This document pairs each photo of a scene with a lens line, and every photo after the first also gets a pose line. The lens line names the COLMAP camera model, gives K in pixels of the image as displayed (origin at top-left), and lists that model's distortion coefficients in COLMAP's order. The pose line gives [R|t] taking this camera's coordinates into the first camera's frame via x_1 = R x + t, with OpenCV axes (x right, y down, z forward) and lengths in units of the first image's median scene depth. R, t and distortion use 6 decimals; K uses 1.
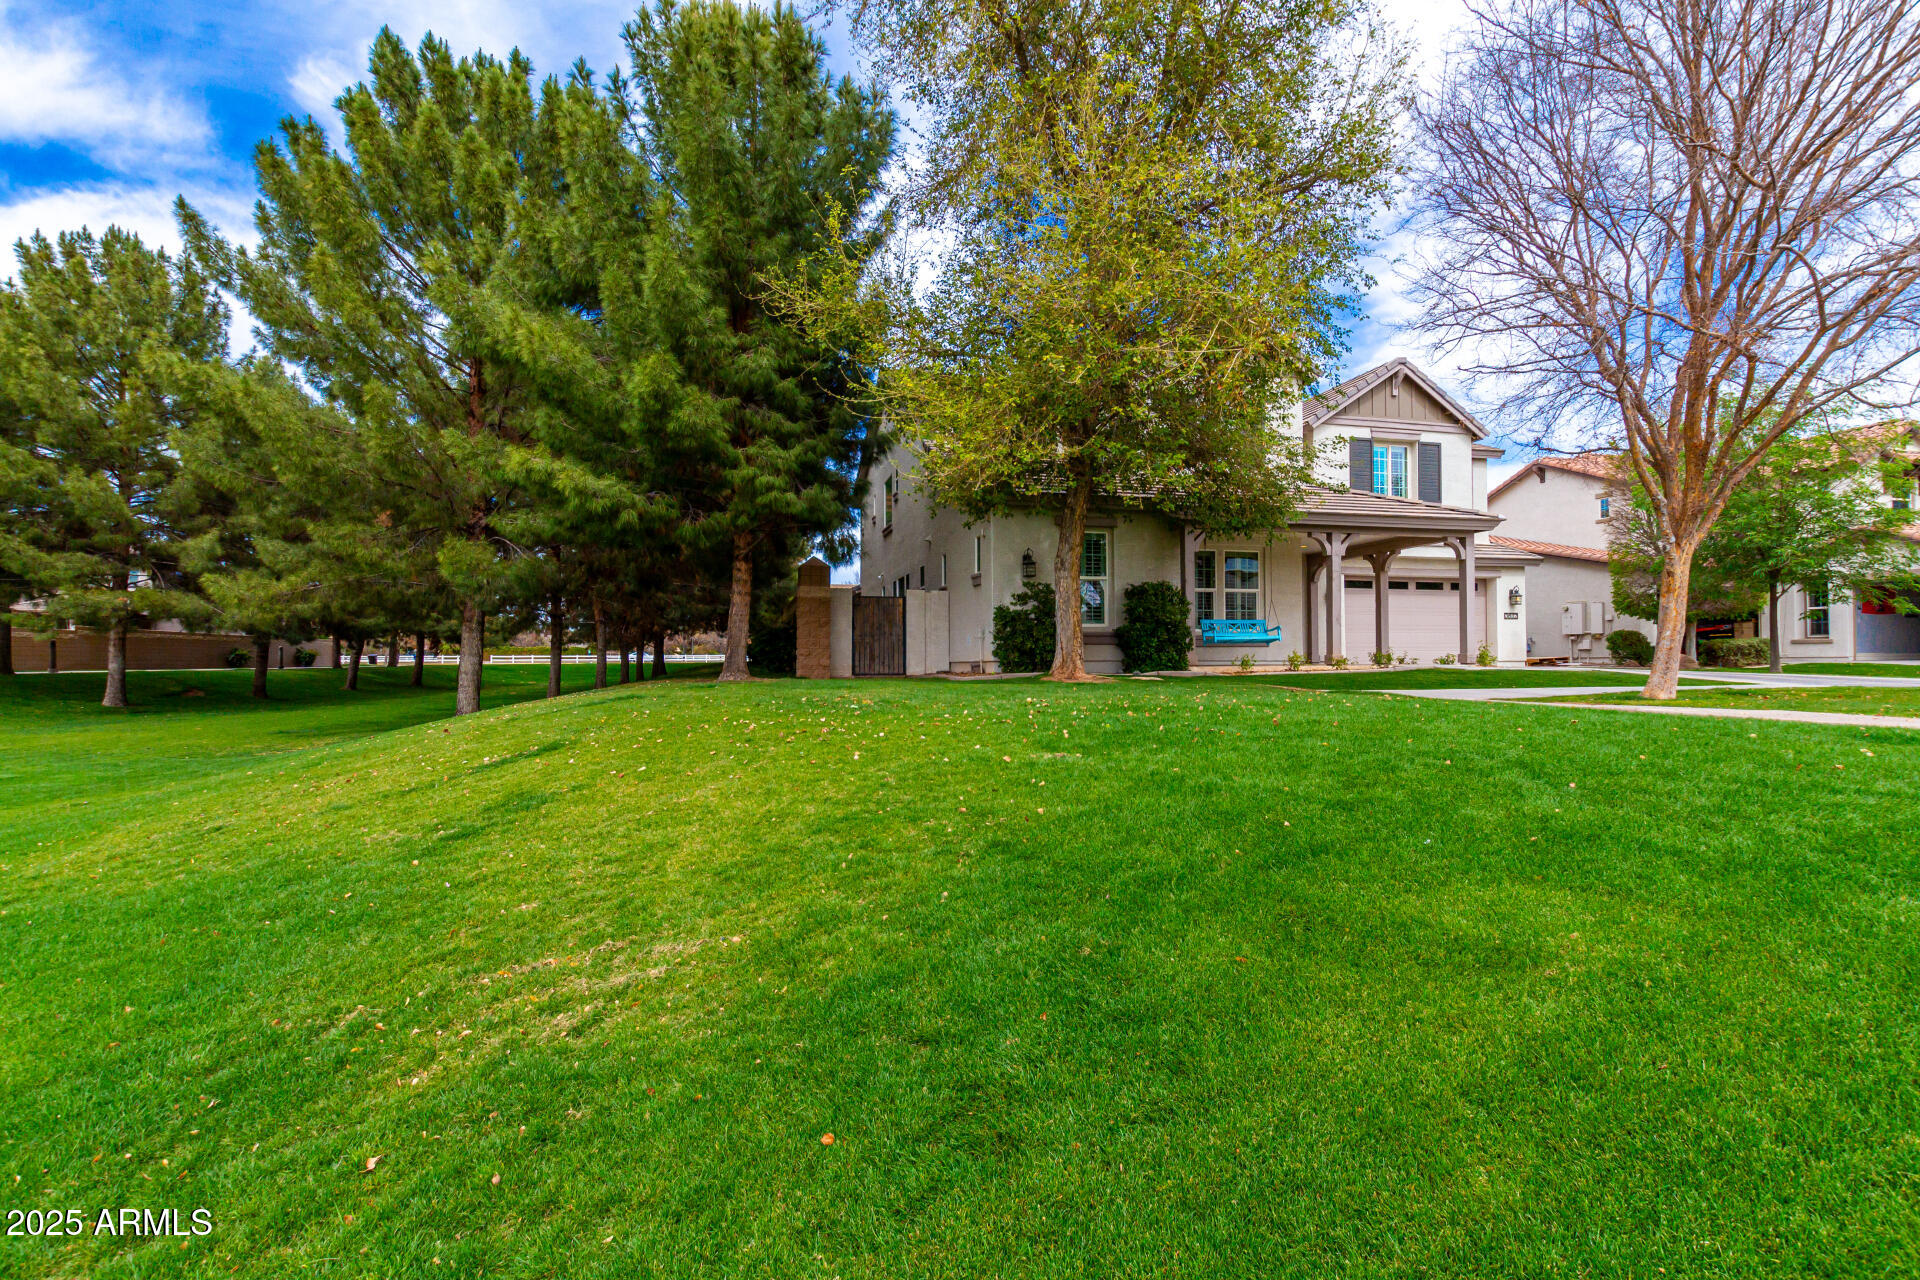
lens RADIAL K [[867.3, 0, 960.0], [0, 867.3, 640.0], [0, 0, 1]] dist [0.019506, -0.010385]
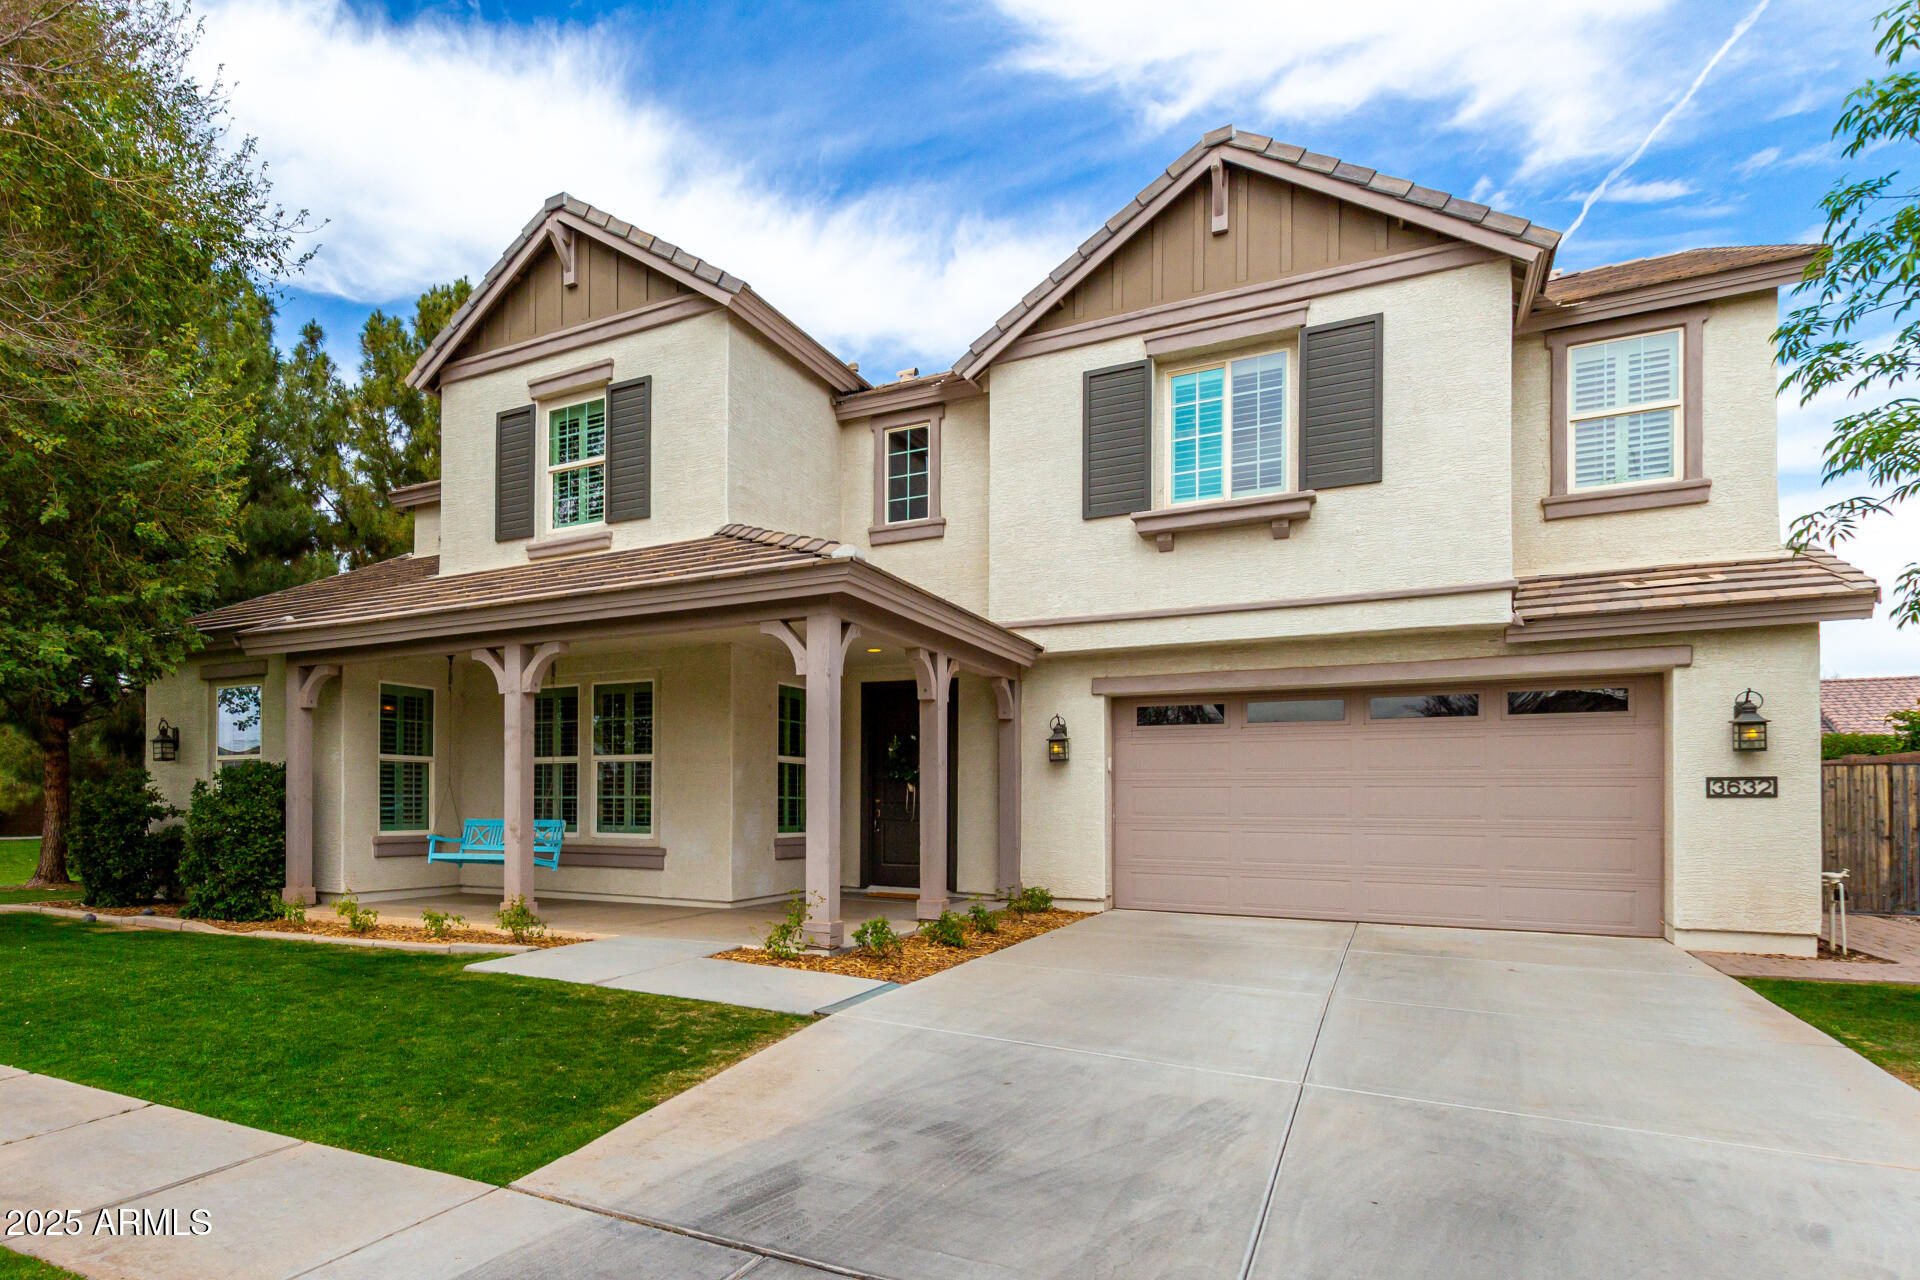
lens RADIAL K [[1088.5, 0, 717.0], [0, 1088.5, 790.6], [0, 0, 1]] dist [-0.003362, -0.001001]
pose [[0.695878, -0.002619, -0.718155, 0.836320], [0.010645, 0.999921, 0.006668, -0.041967], [0.718081, -0.012285, 0.695851, 0.596699]]
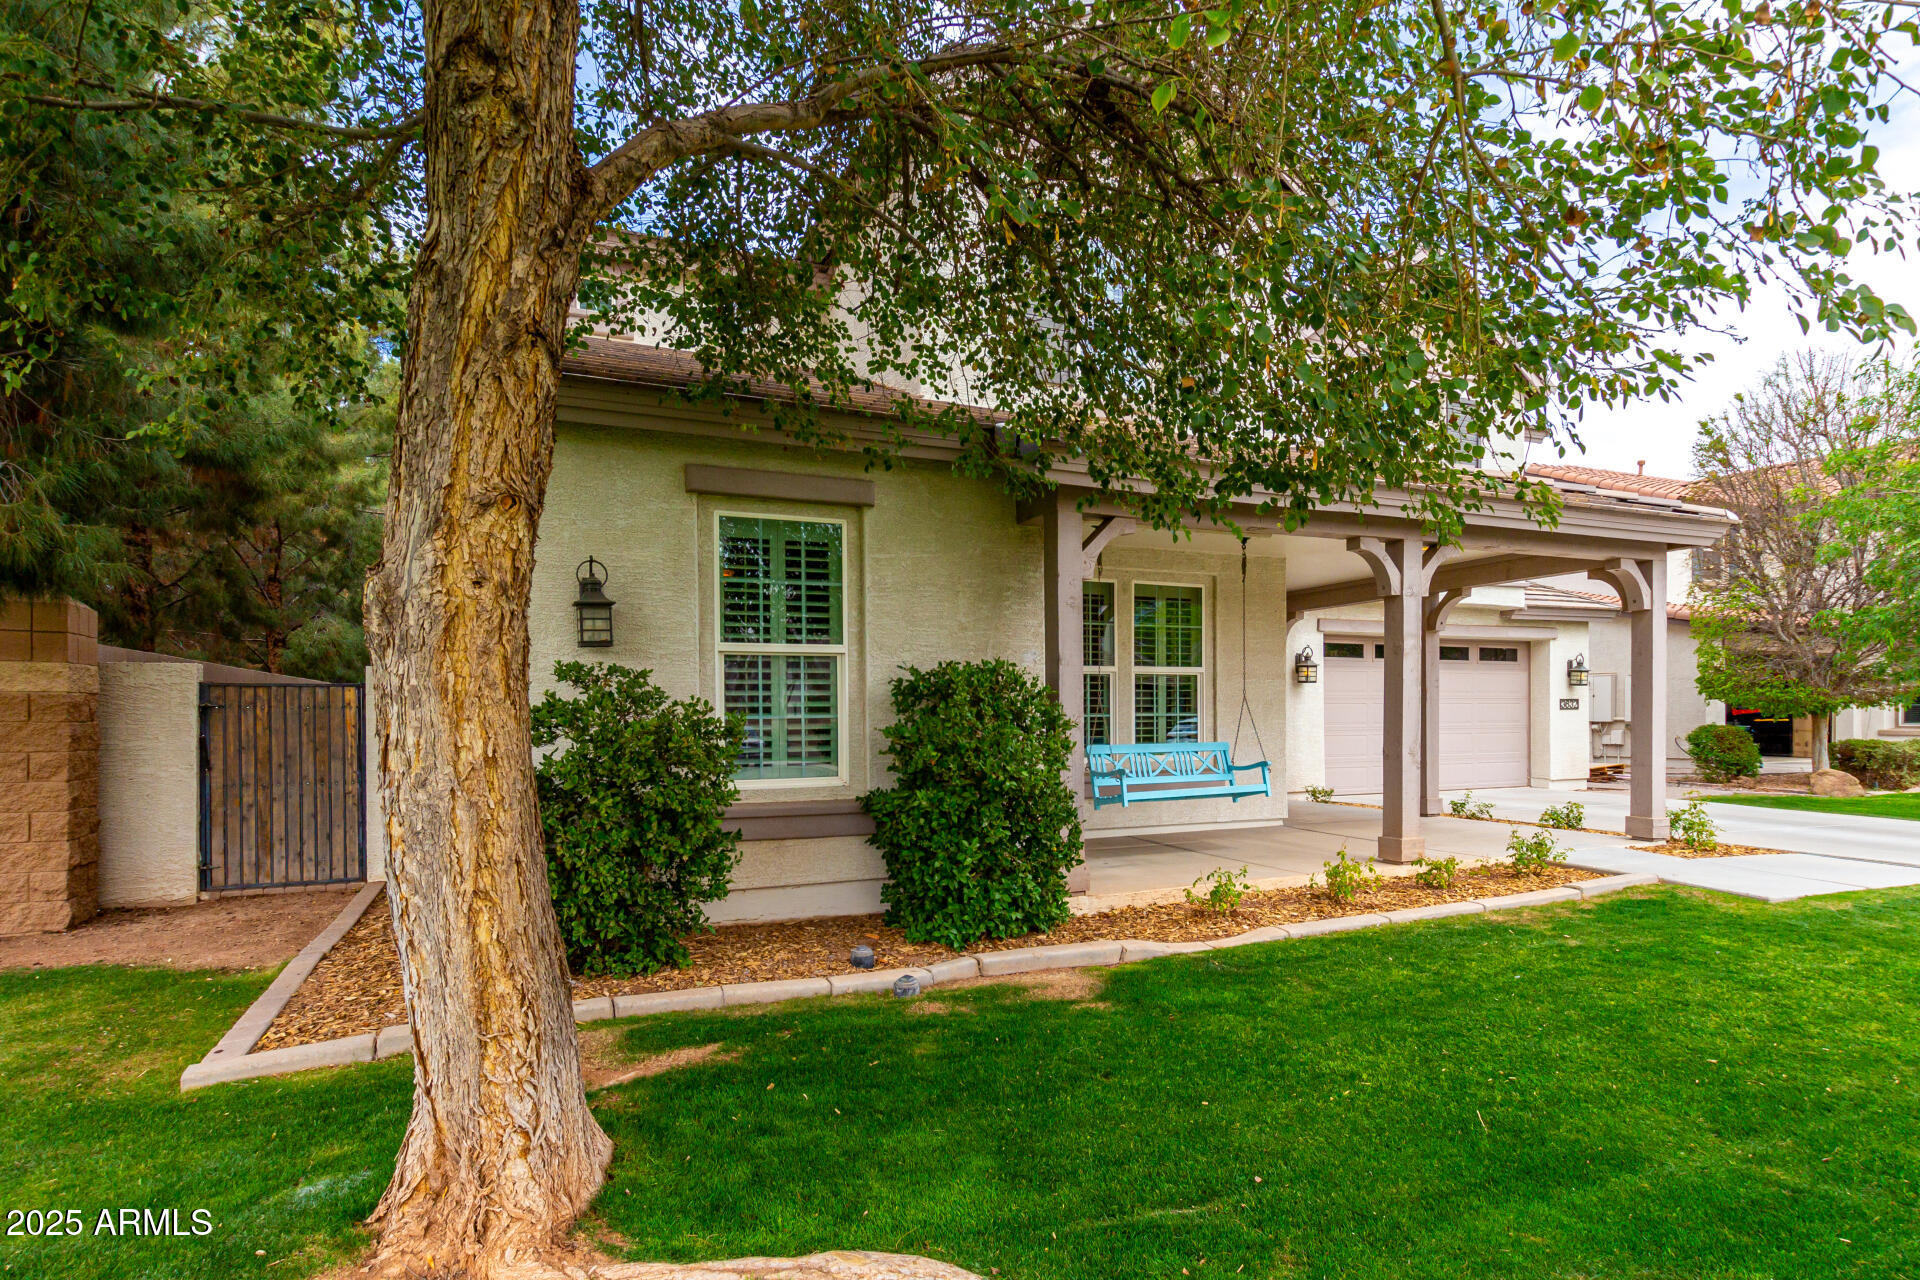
lens RADIAL K [[967.7, 0, 921.2], [0, 967.7, 703.7], [0, 0, 1]] dist [0.001203, -0.000120]
pose [[0.989781, -0.000942, 0.142596, 0.124480], [-0.001141, 0.999894, 0.014526, -0.047117], [-0.142594, -0.014541, 0.989674, 0.519940]]
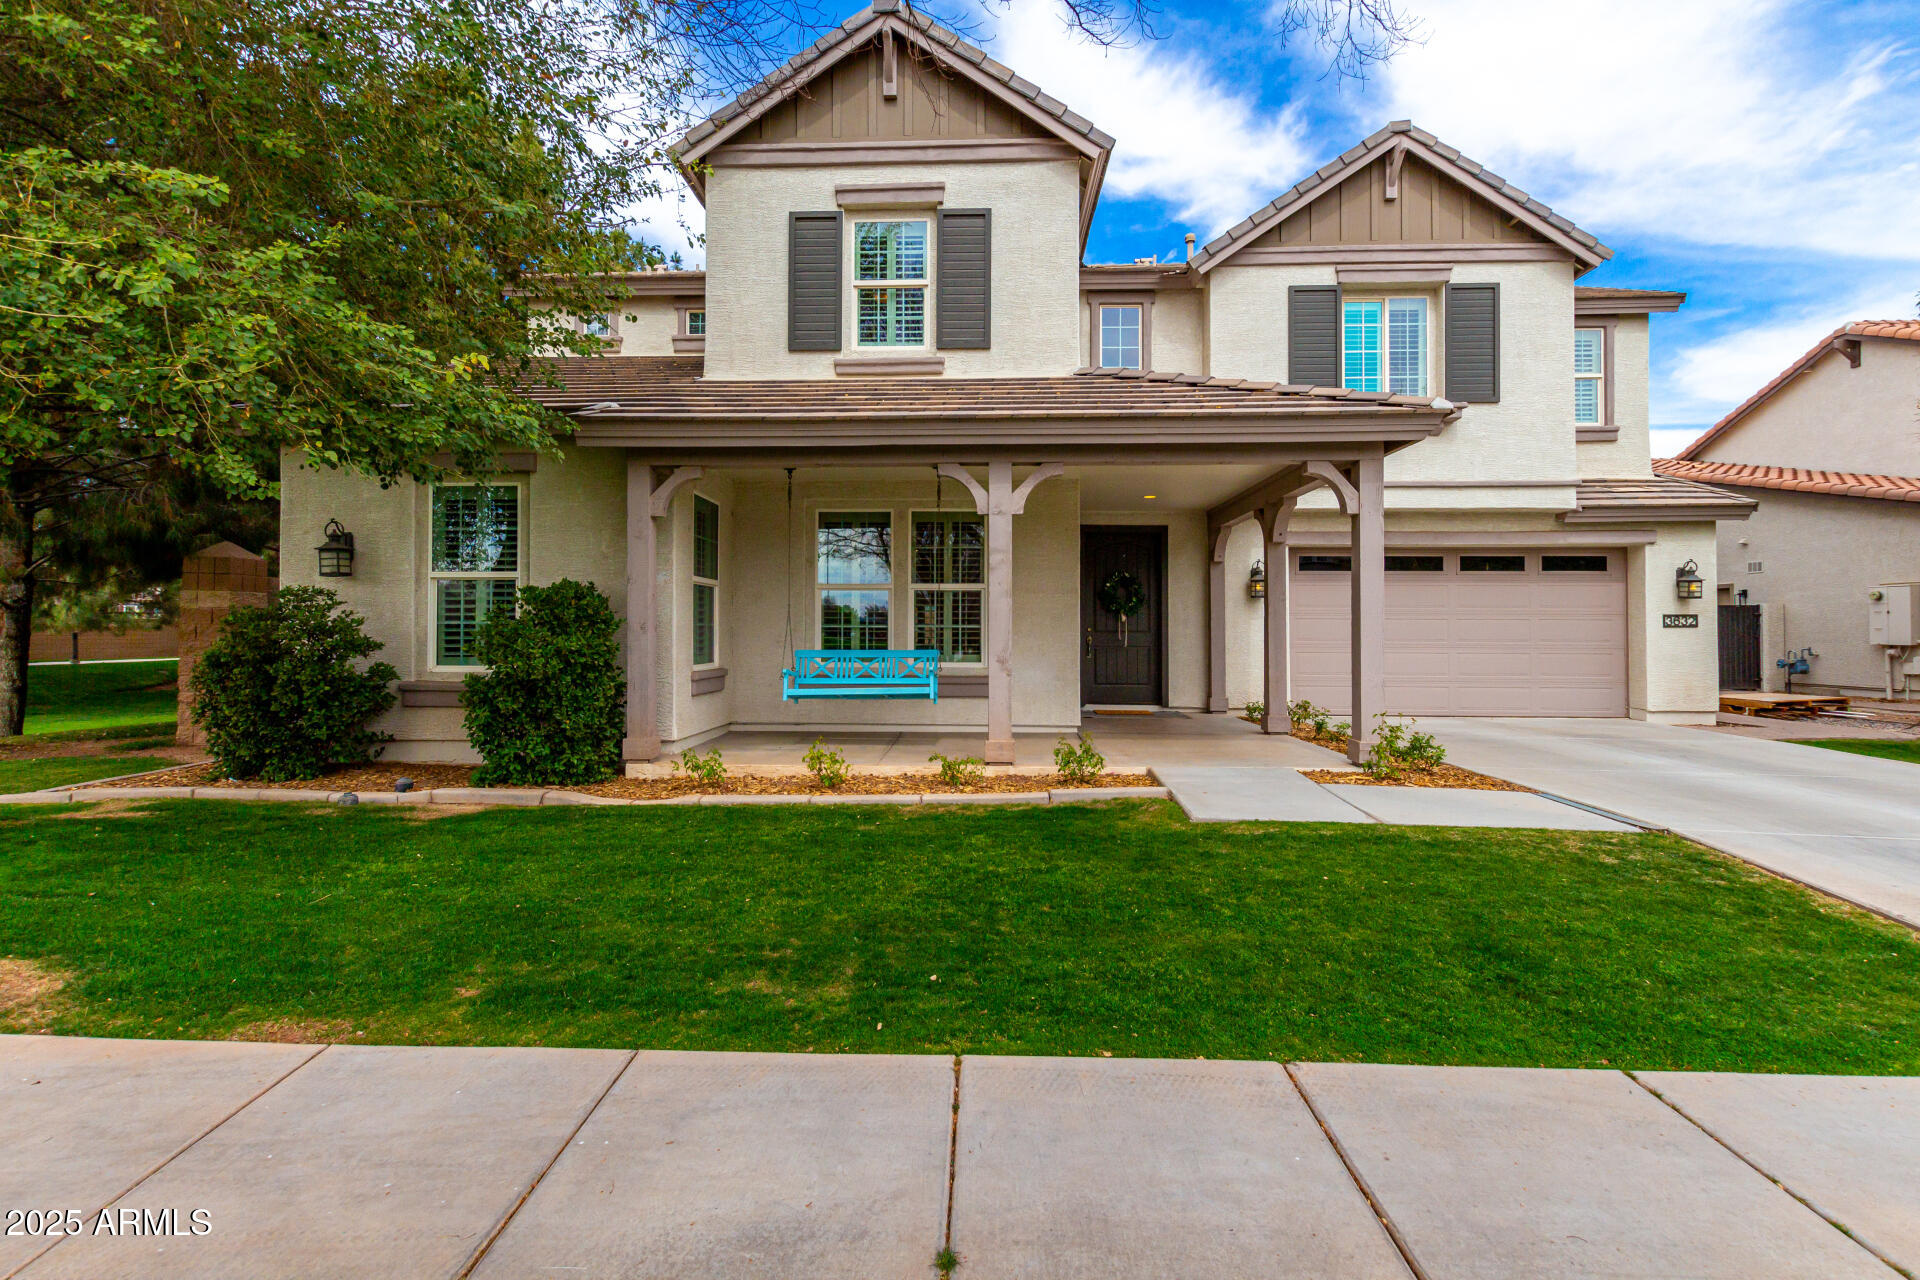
lens RADIAL K [[887.4, 0, 948.0], [0, 887.4, 615.6], [0, 0, 1]] dist [0.001437, -0.000447]
pose [[0.958060, 0.000644, -0.286568, 0.480475], [0.001177, 0.999980, 0.006182, -0.043734], [0.286566, -0.006260, 0.958040, 0.503154]]
